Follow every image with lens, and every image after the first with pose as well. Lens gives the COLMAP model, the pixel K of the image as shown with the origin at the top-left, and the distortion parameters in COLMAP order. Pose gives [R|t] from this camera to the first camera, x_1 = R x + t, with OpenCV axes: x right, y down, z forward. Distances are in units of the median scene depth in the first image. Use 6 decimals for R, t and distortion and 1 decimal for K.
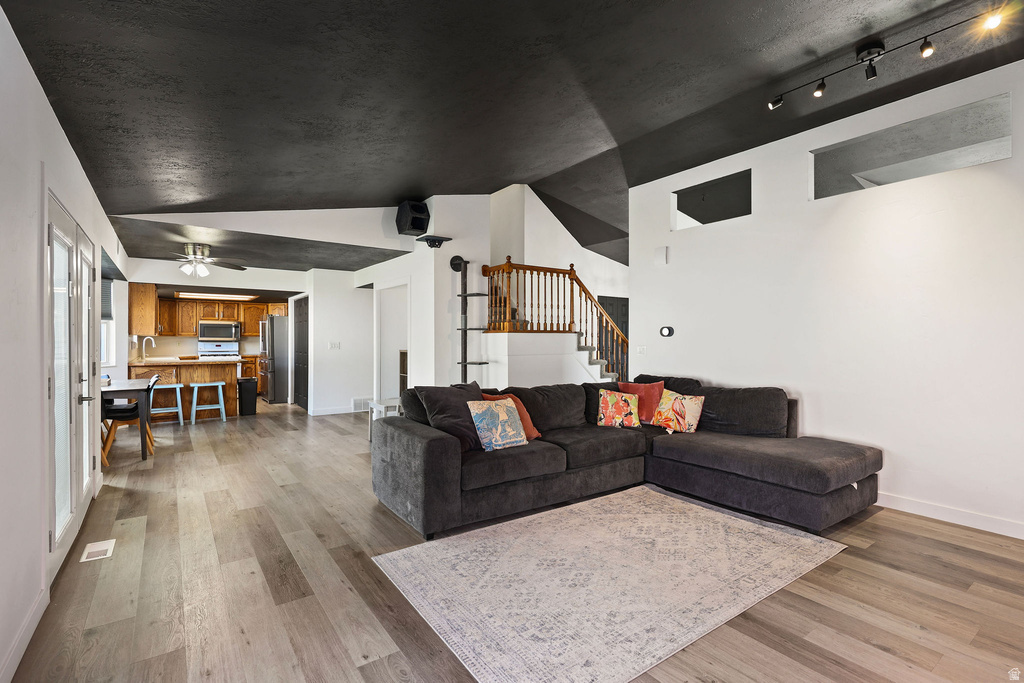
lens RADIAL K [[469.5, 0, 508.2], [0, 469.5, 340.2], [0, 0, 1]] dist [0.001120, 0.000081]
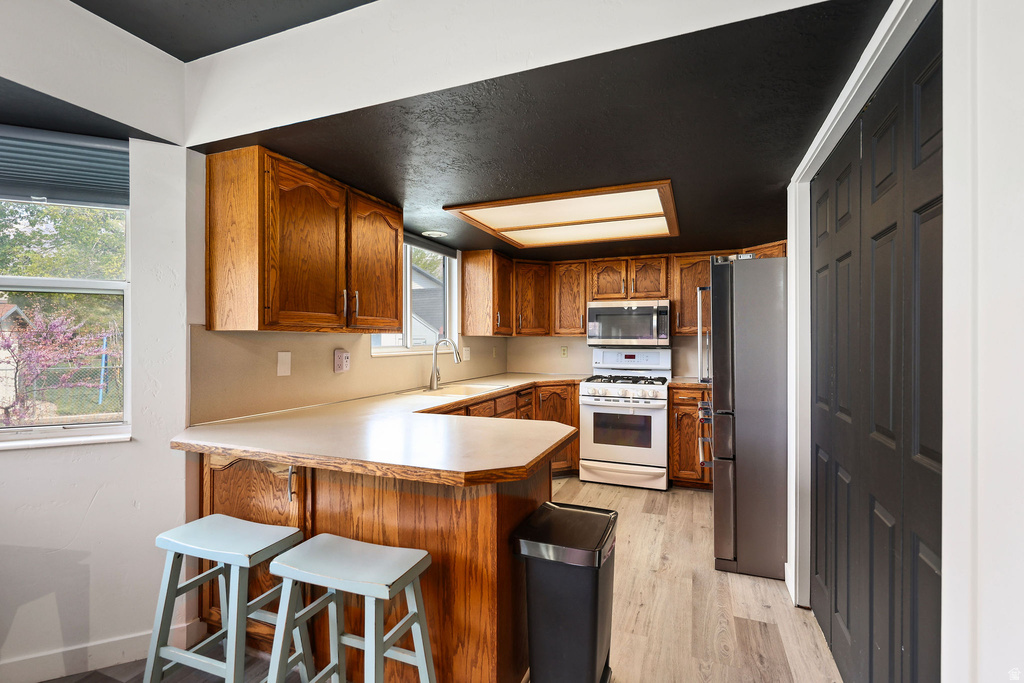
lens RADIAL K [[469.5, 0, 508.2], [0, 469.5, 340.2], [0, 0, 1]] dist [0.001120, 0.000081]
pose [[0.534921, -0.001798, -0.844900, -0.527642], [-0.000182, 0.999997, -0.002243, -0.005311], [0.844902, 0.001354, 0.534920, 1.166337]]
